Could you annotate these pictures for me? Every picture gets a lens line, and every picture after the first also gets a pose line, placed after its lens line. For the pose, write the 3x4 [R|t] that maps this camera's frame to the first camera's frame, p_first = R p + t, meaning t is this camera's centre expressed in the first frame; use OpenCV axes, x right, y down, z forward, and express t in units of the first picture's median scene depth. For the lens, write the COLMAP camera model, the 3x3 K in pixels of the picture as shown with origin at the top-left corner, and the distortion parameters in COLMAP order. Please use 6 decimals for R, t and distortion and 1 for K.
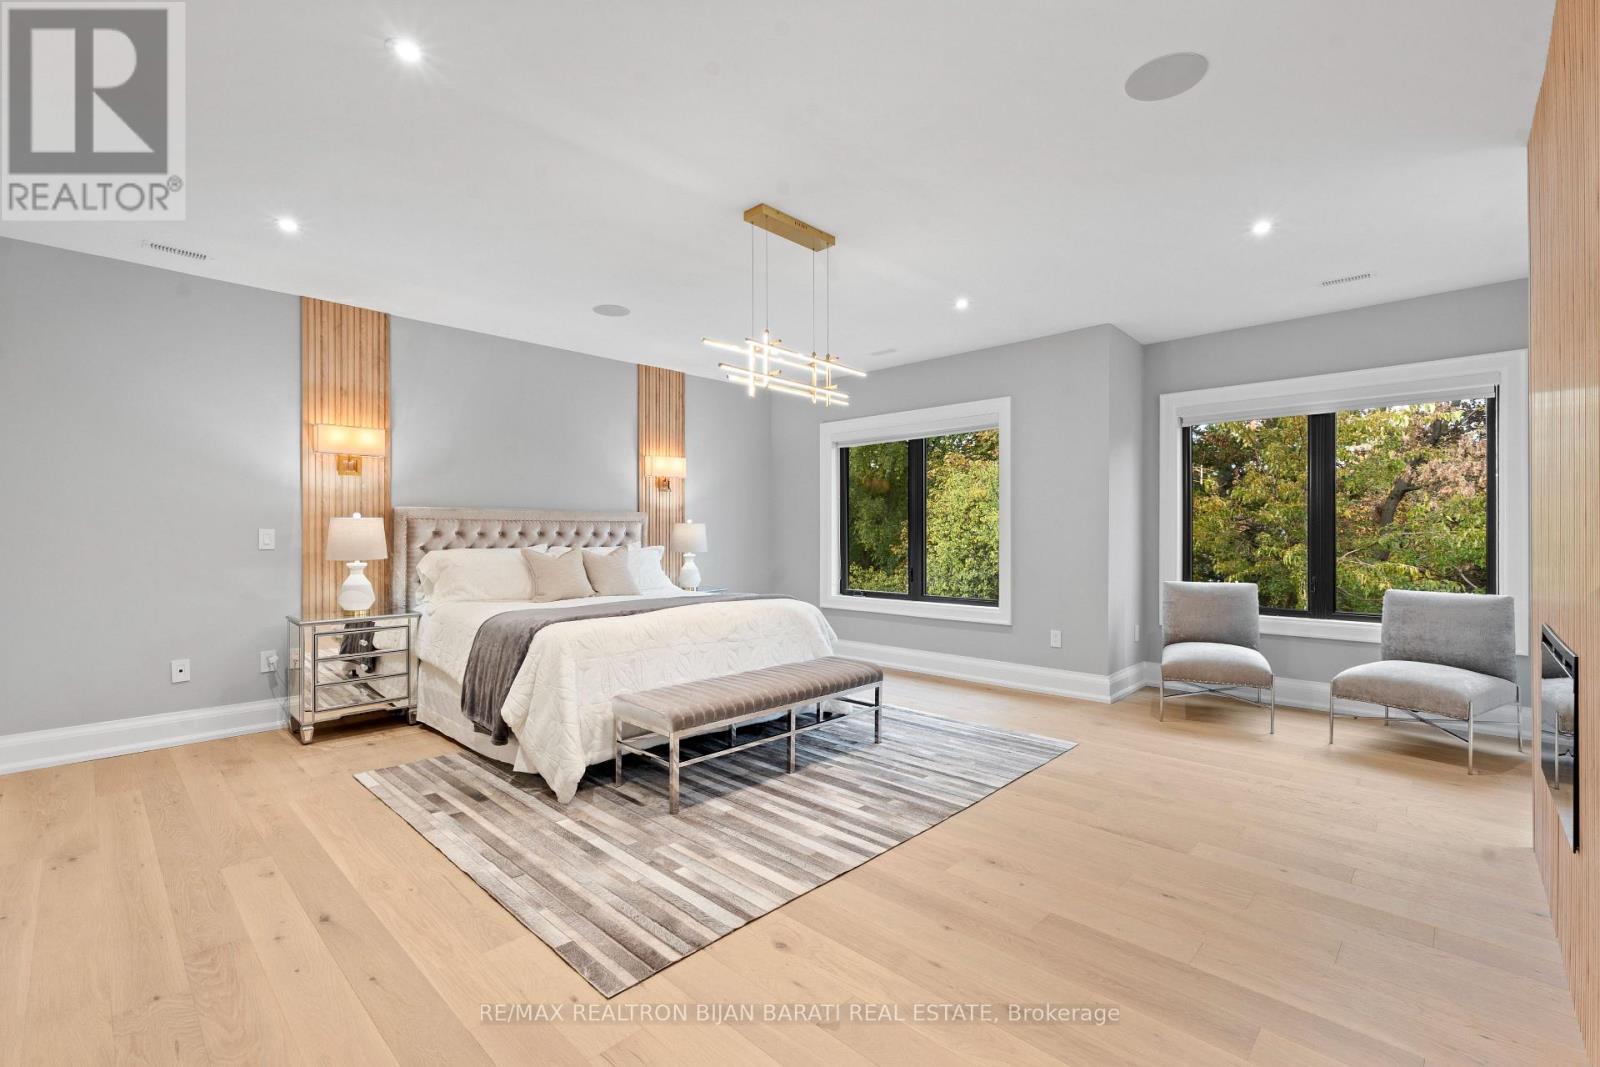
lens RADIAL K [[711.8, 0, 791.4], [0, 711.8, 530.5], [0, 0, 1]] dist [-0.000718, 0.000062]
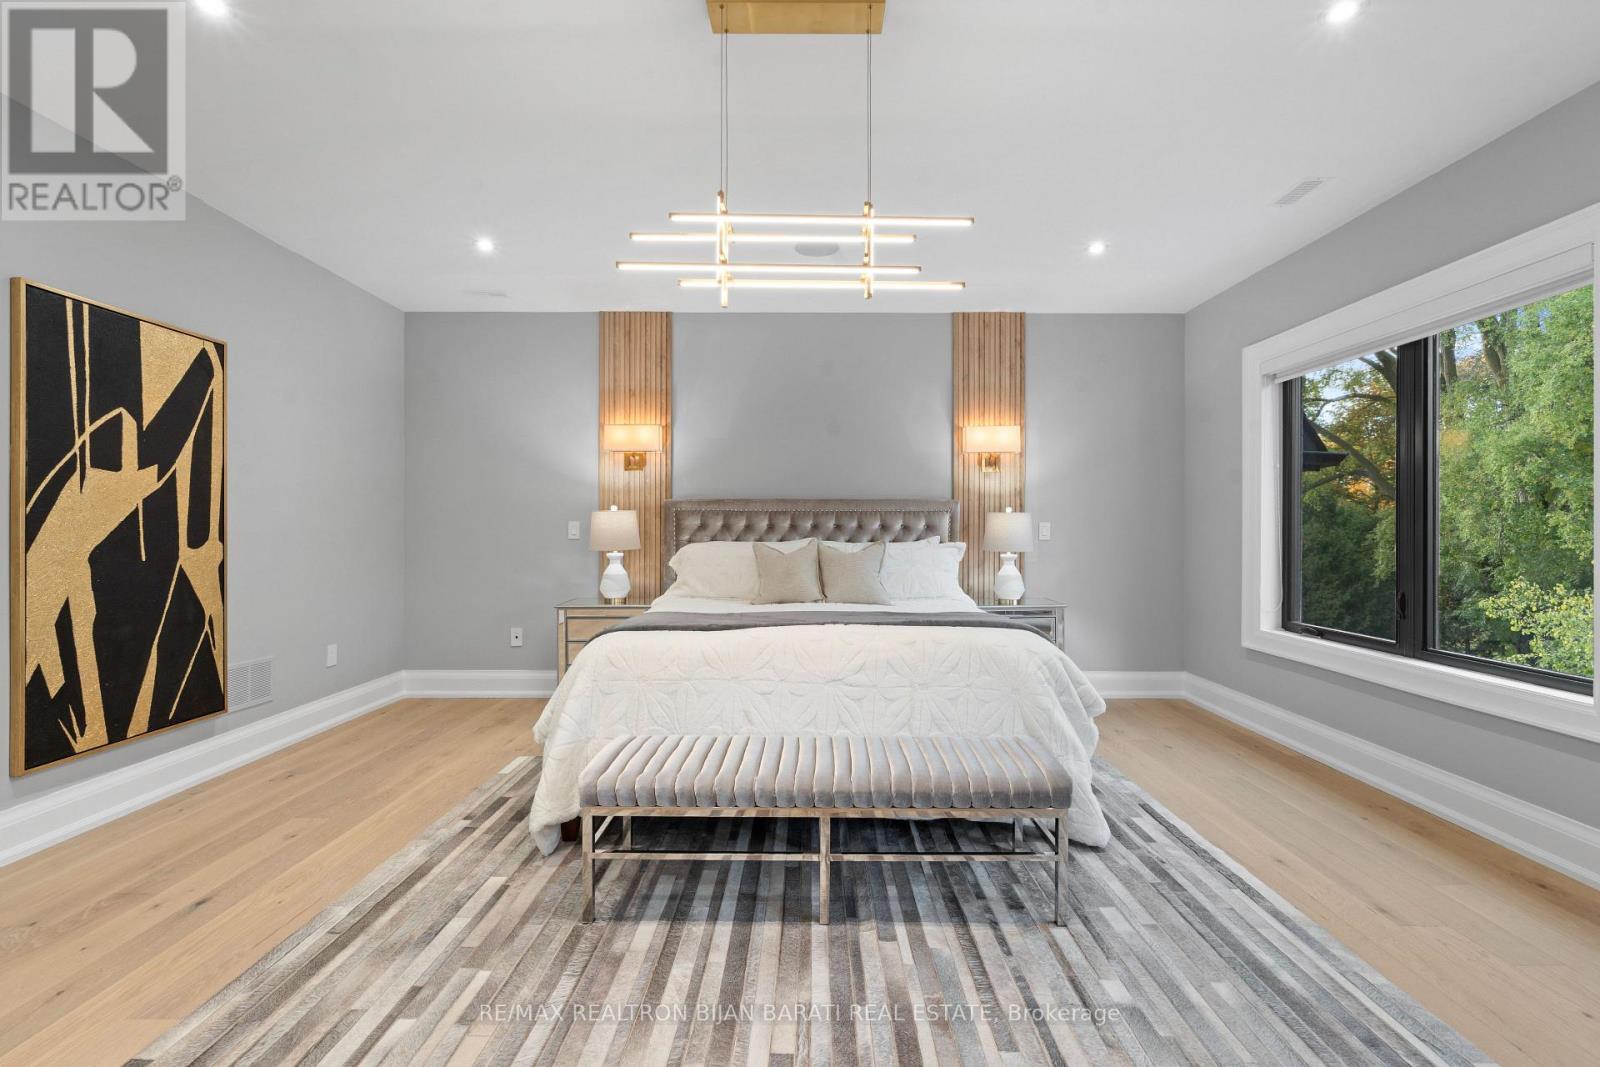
lens RADIAL K [[711.8, 0, 791.4], [0, 711.8, 530.5], [0, 0, 1]] dist [-0.000718, 0.000062]
pose [[0.694106, 0.004725, -0.719858, 0.371756], [0.000404, 0.999976, 0.006953, 0.004881], [0.719873, -0.005117, 0.694087, 0.512036]]
